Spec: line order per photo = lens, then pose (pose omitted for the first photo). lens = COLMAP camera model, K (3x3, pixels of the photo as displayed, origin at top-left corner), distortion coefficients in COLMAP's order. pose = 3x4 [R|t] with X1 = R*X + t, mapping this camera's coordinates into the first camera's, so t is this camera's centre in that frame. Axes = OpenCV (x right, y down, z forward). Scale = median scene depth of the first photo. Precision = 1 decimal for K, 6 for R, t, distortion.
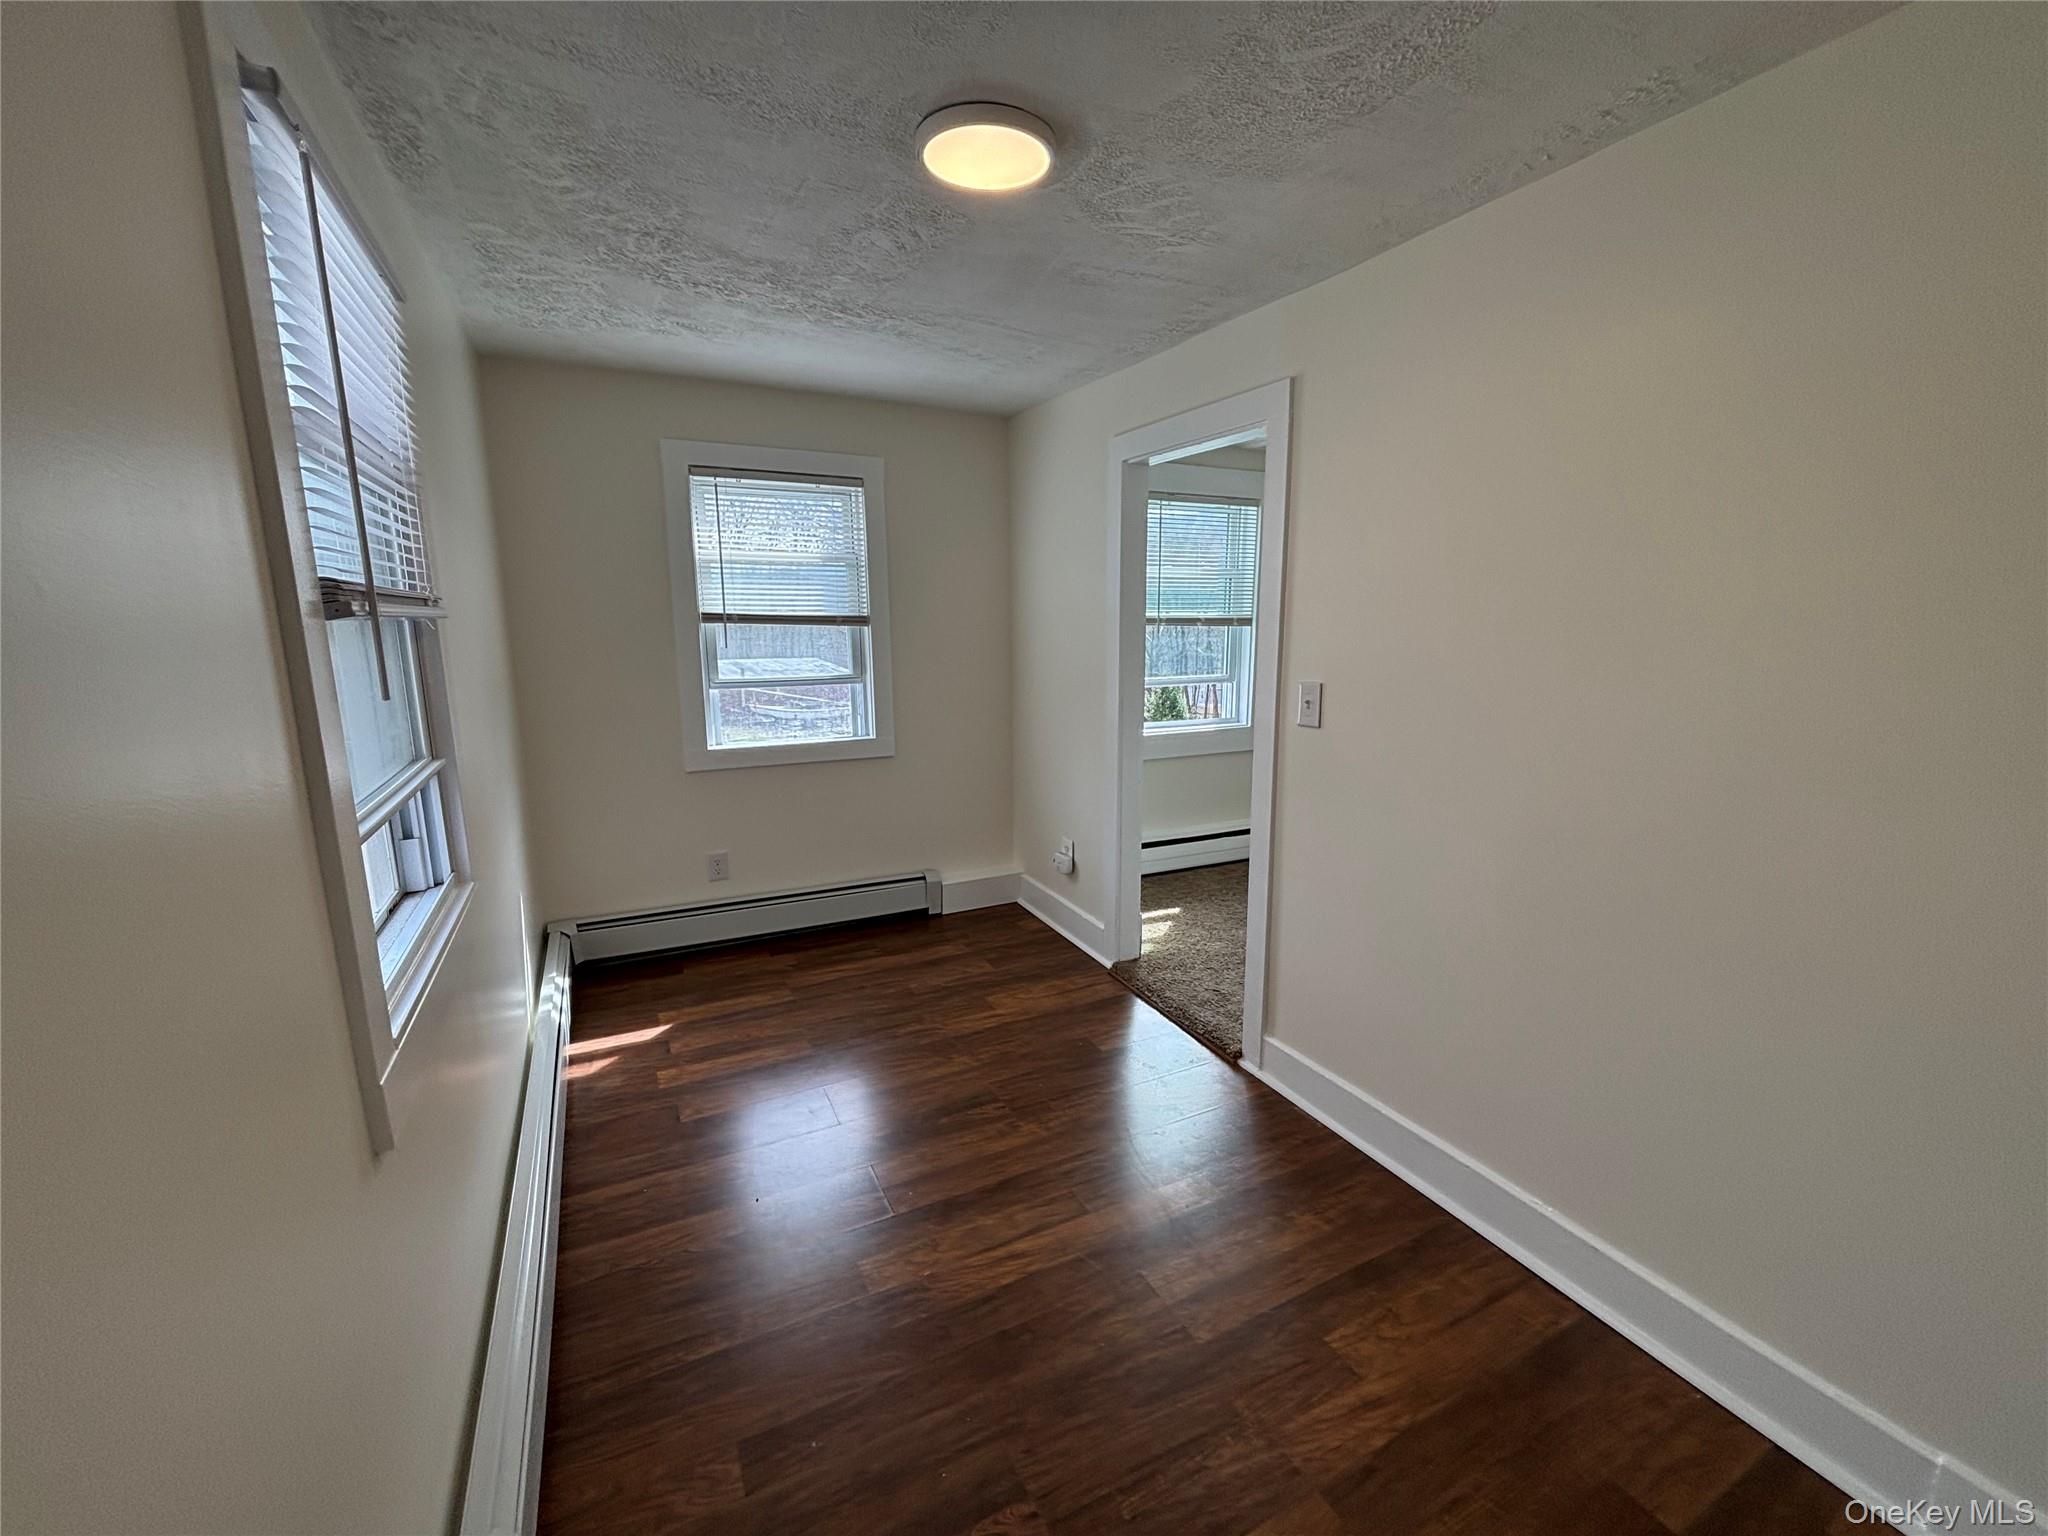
lens RADIAL K [[828.4, 0, 1026.5], [0, 828.4, 770.0], [0, 0, 1]] dist [0.003101, 0.000508]
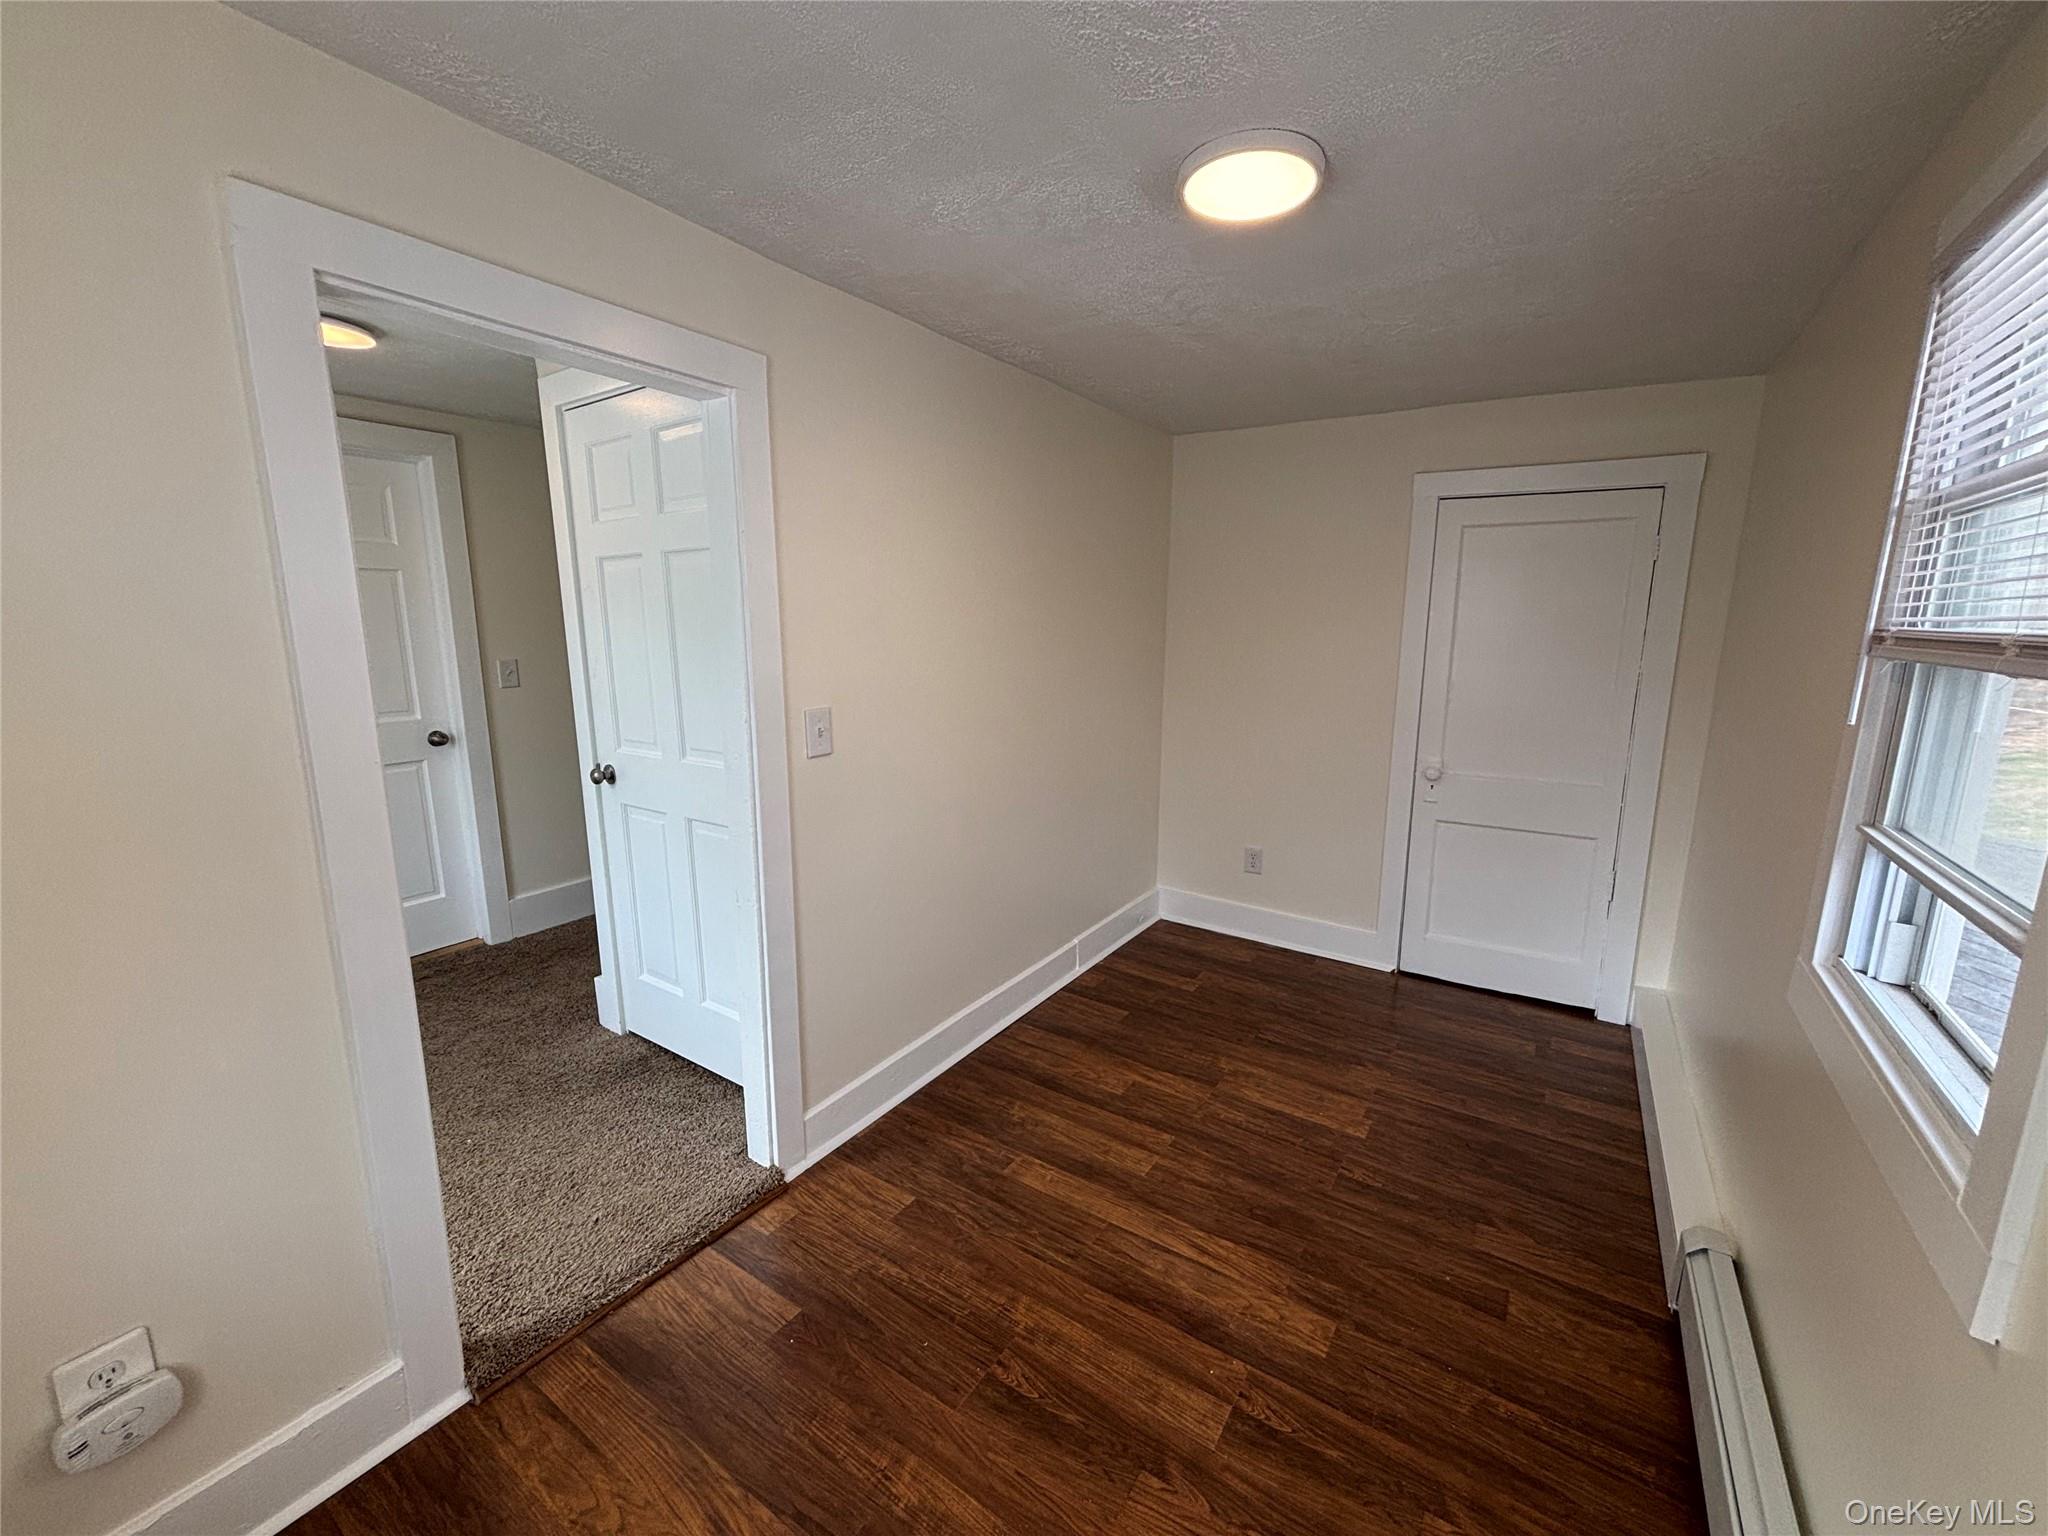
lens RADIAL K [[831.3, 0, 1036.6], [0, 831.3, 768.5], [0, 0, 1]] dist [0.001455, 0.000389]
pose [[-0.503229, -0.153912, 0.850336, -0.436685], [0.154201, 0.952225, 0.263610, -0.185966], [-0.850284, 0.263779, -0.455454, 0.919656]]
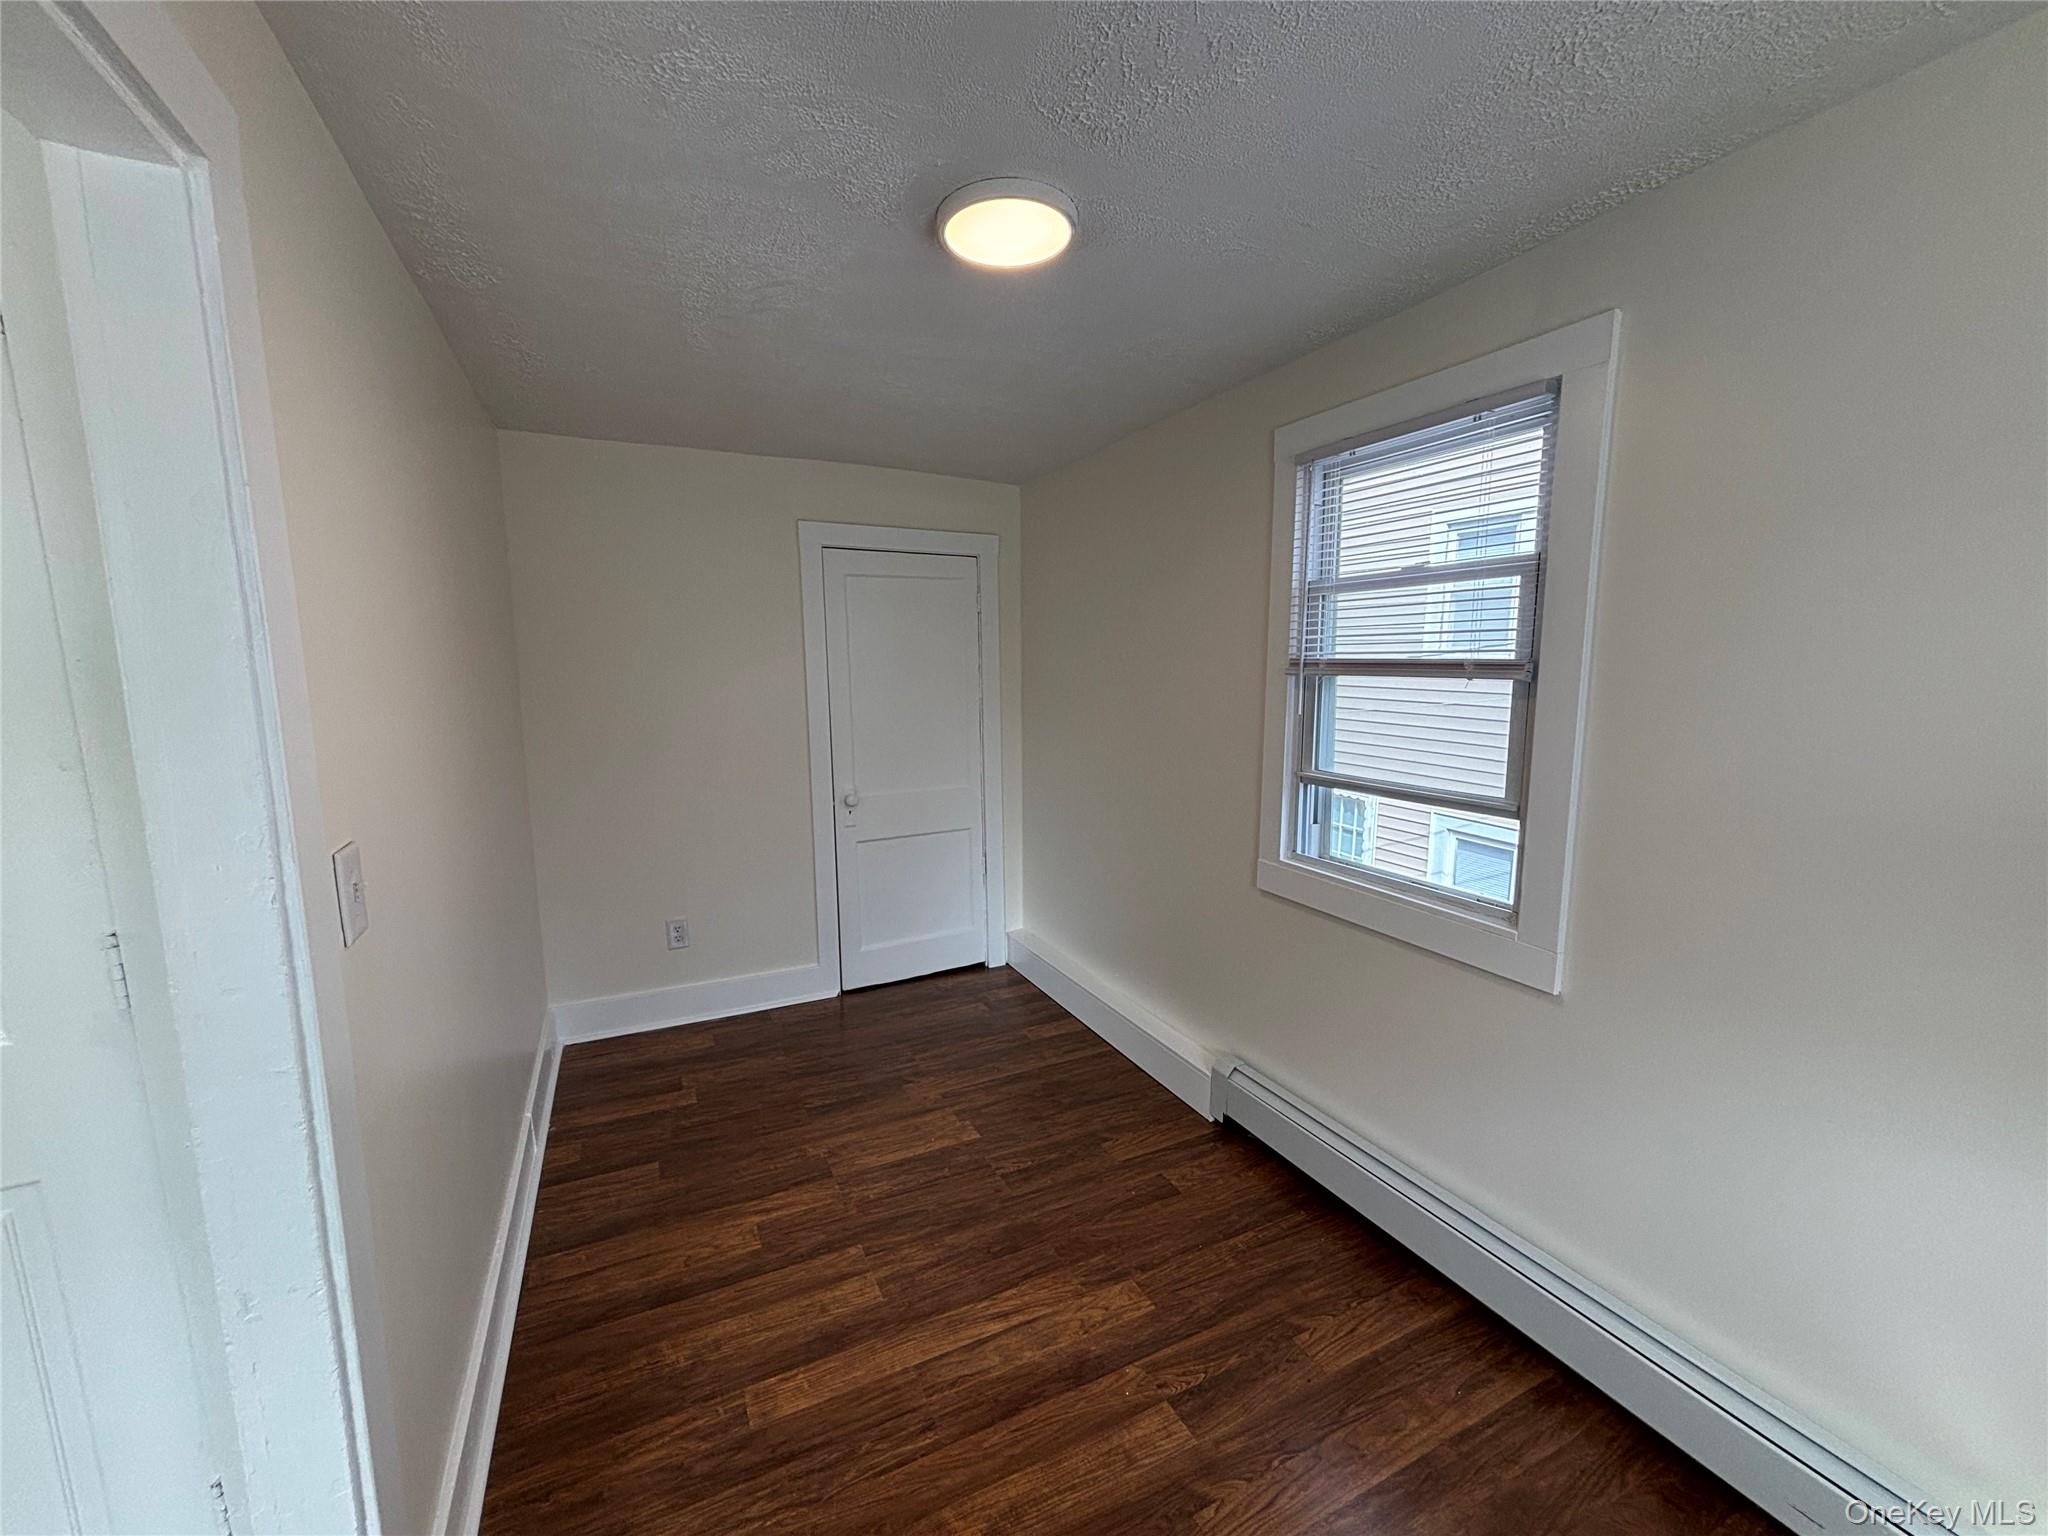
lens RADIAL K [[828.4, 0, 1026.5], [0, 828.4, 770.0], [0, 0, 1]] dist [0.003101, 0.000508]
pose [[-0.999753, 0.013837, 0.017373, -0.042984], [0.018693, 0.946645, 0.321735, -0.221503], [-0.011994, 0.321980, -0.946670, 1.068174]]
